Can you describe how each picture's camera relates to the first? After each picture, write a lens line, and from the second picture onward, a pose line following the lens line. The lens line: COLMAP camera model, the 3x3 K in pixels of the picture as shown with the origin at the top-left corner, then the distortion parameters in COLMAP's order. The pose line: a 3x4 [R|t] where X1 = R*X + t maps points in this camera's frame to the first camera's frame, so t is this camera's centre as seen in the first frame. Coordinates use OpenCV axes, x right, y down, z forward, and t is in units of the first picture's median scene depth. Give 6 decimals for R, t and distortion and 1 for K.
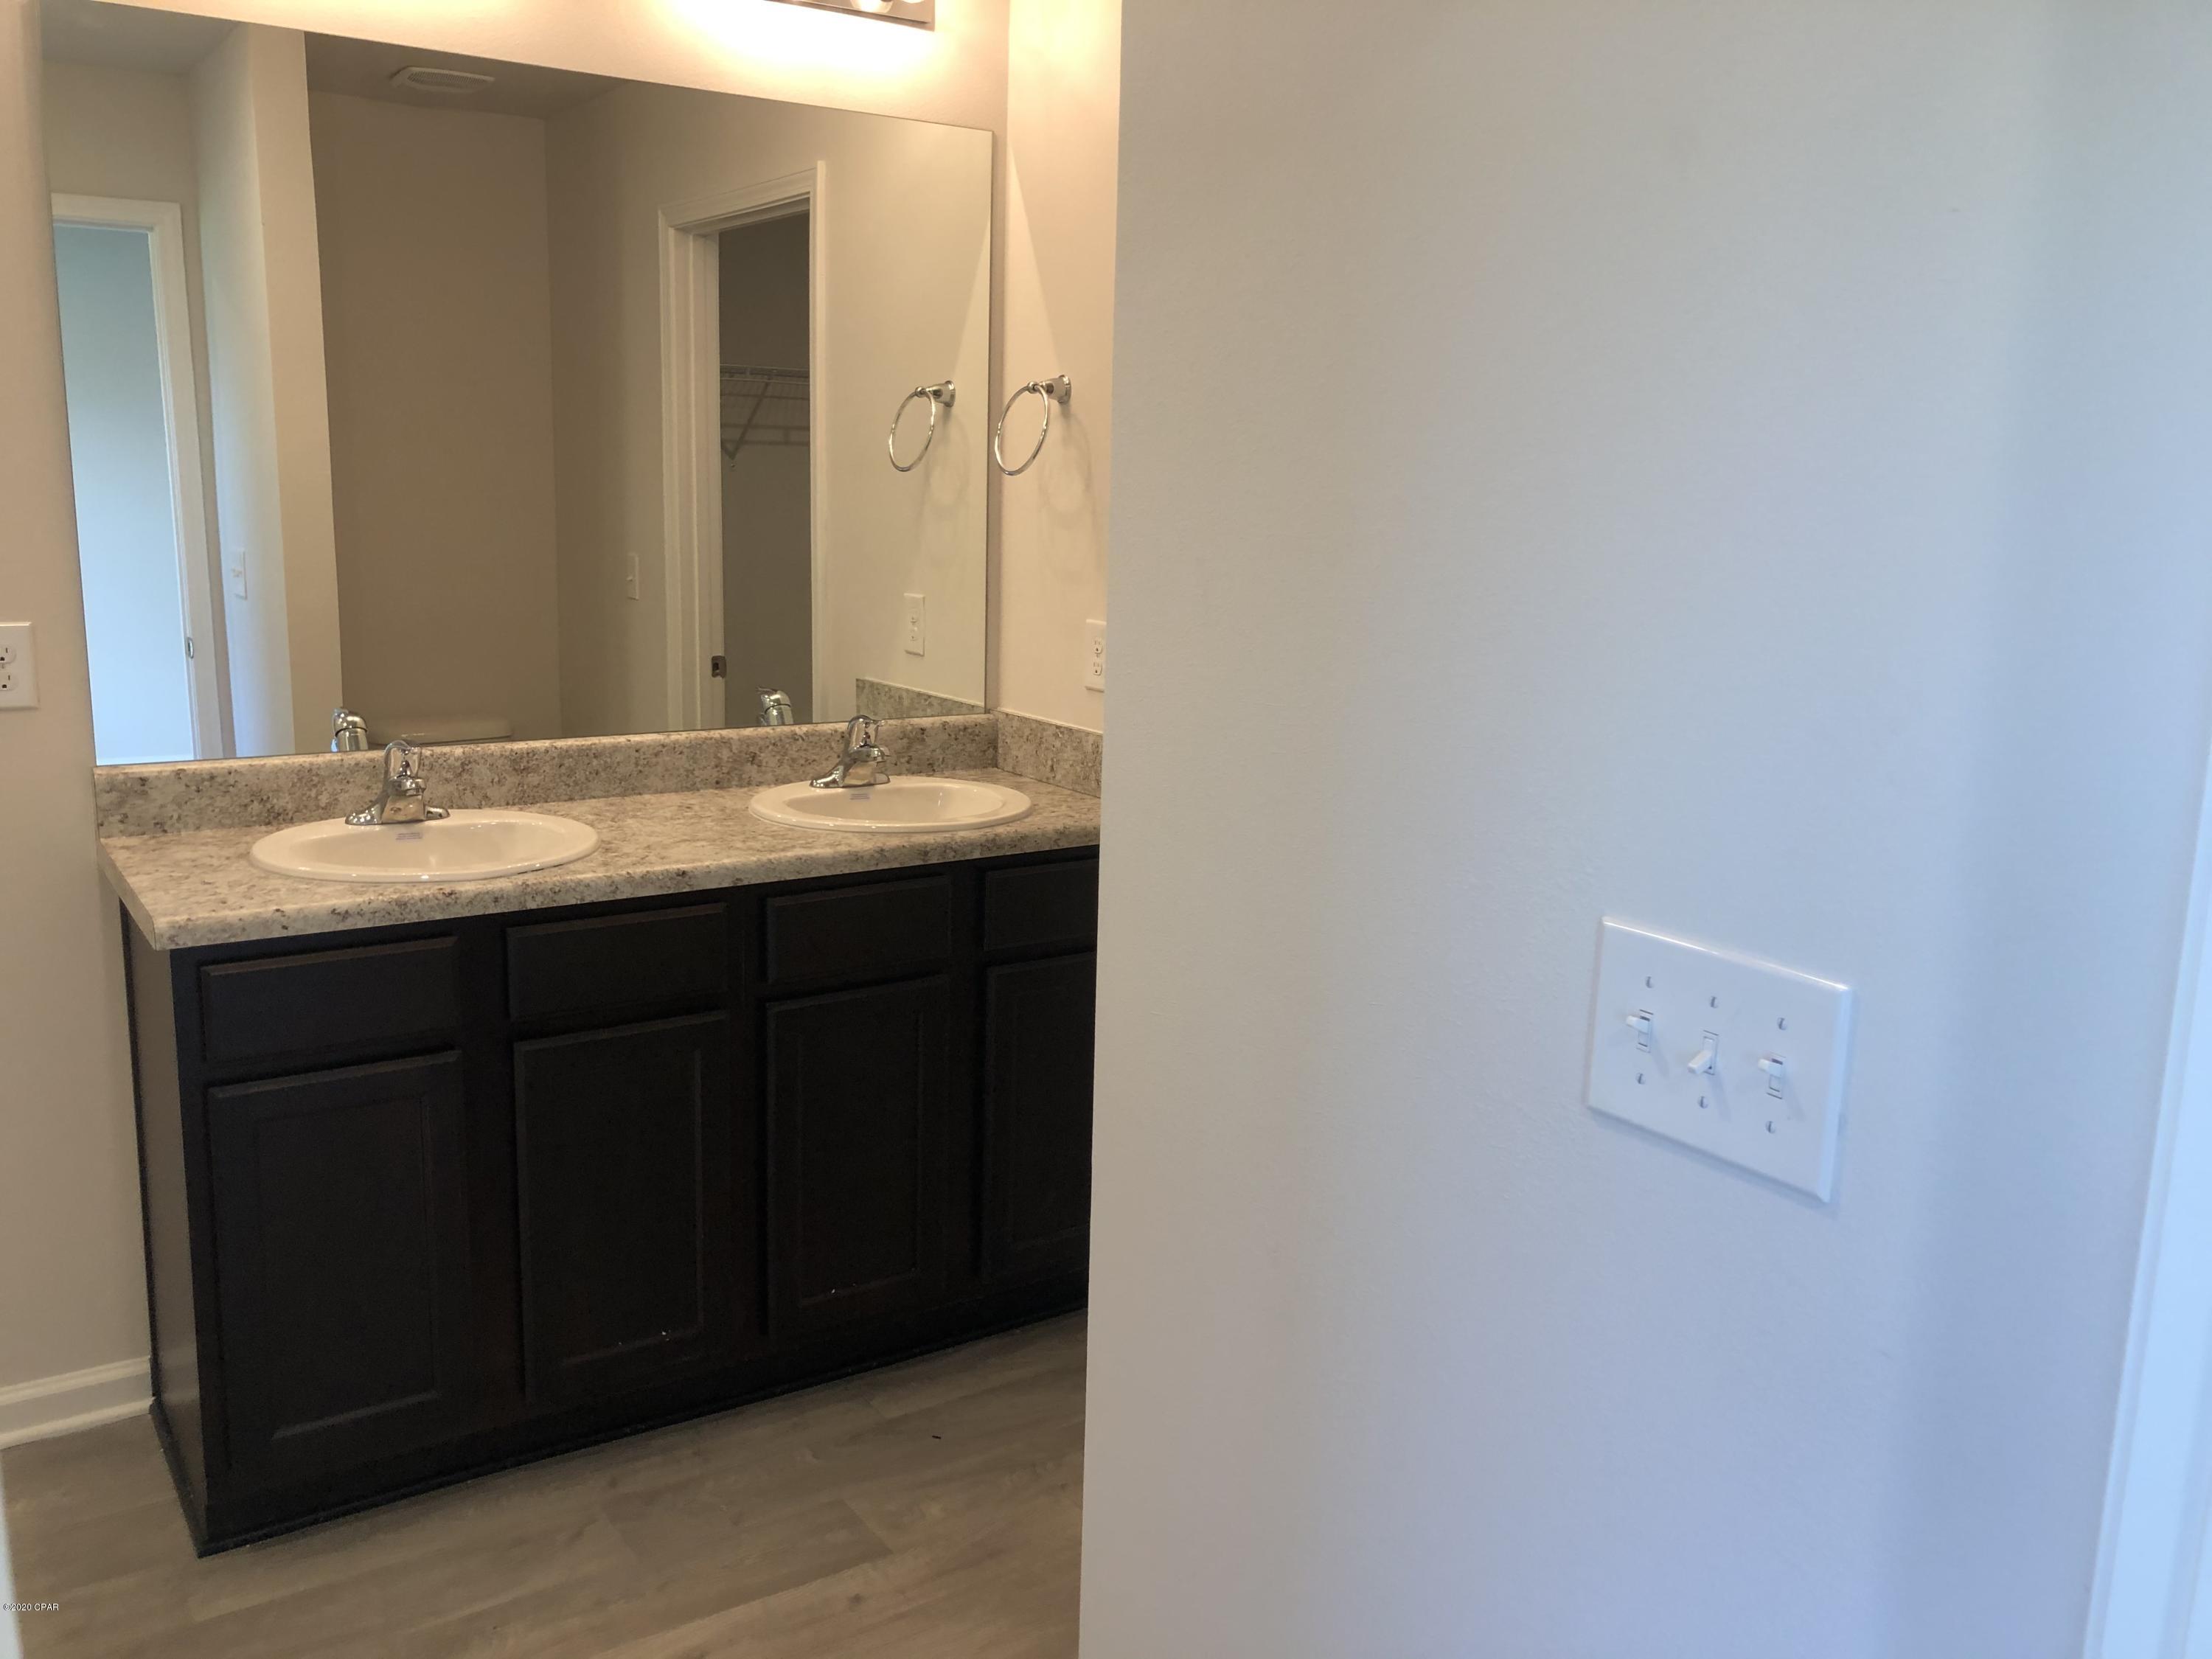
lens RADIAL K [[1826.2, 0, 1106.0], [0, 1826.2, 829.5], [0, 0, 1]] dist [0.007923, 0.005248]
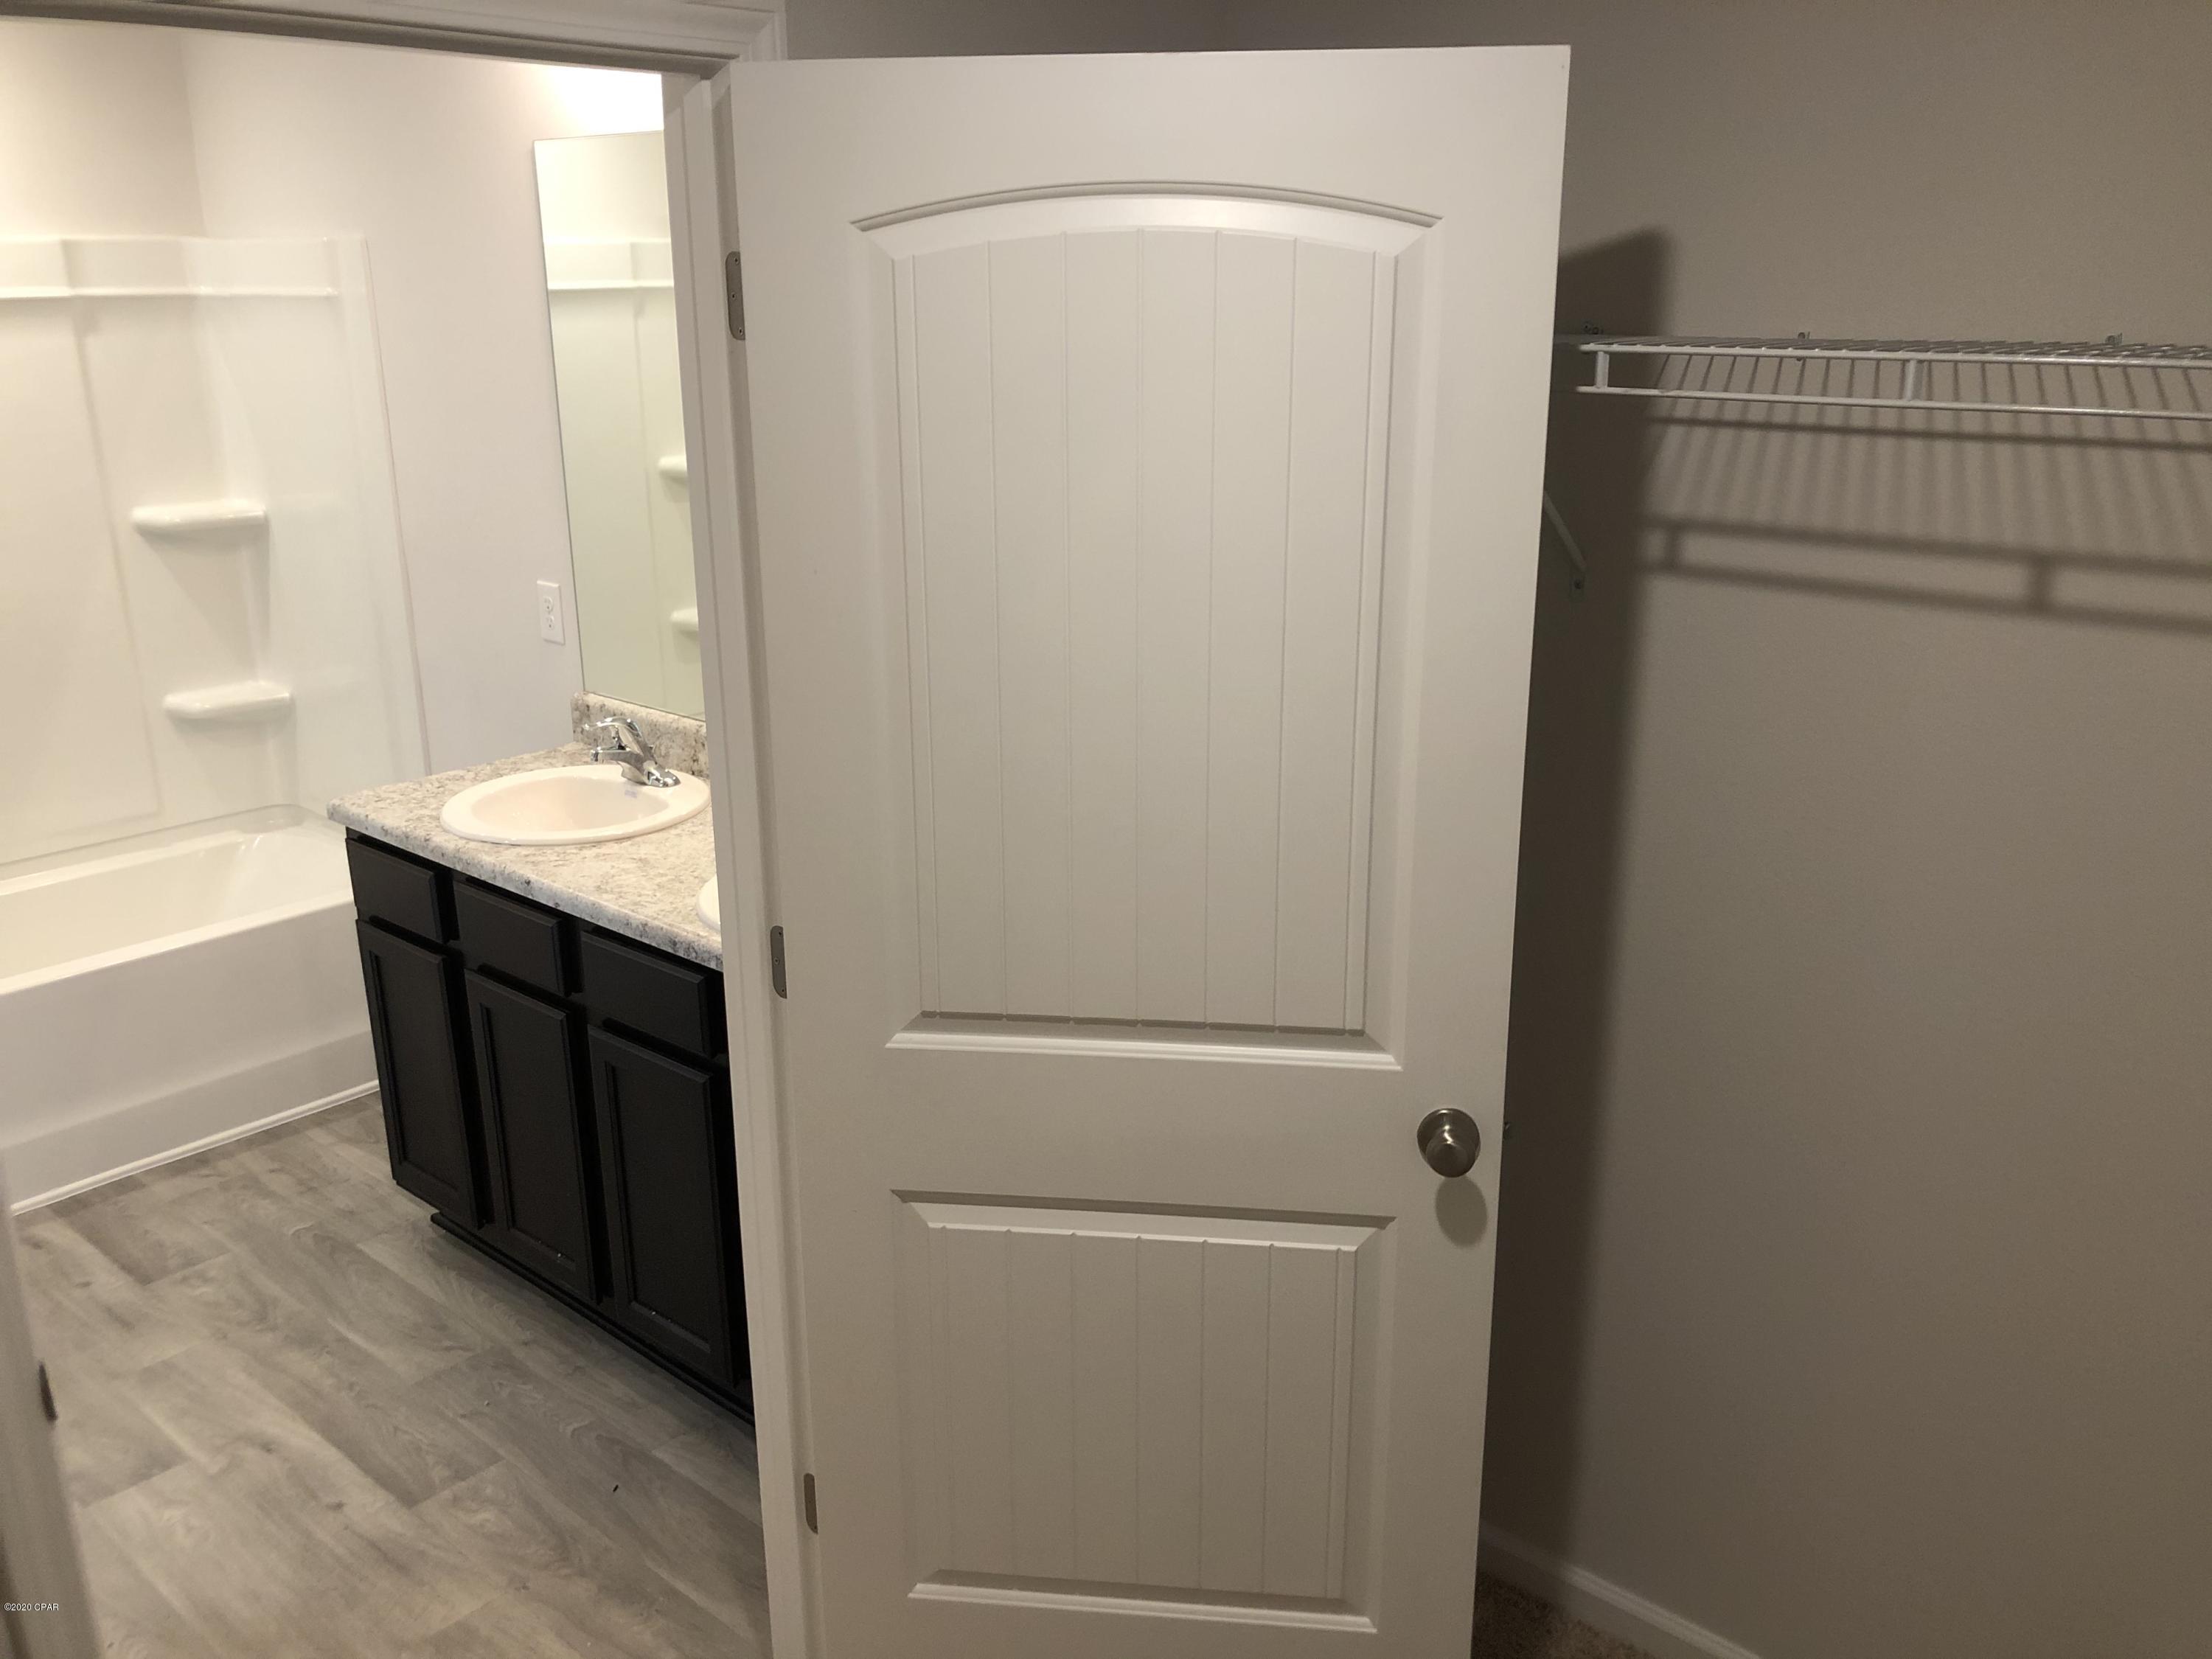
lens RADIAL K [[1826.2, 0, 1106.0], [0, 1826.2, 829.5], [0, 0, 1]] dist [0.007923, 0.005248]
pose [[0.257901, 0.263980, -0.929410, 0.900790], [-0.175910, 0.958702, 0.223486, -0.322011], [0.950023, 0.105855, 0.293687, 0.998233]]
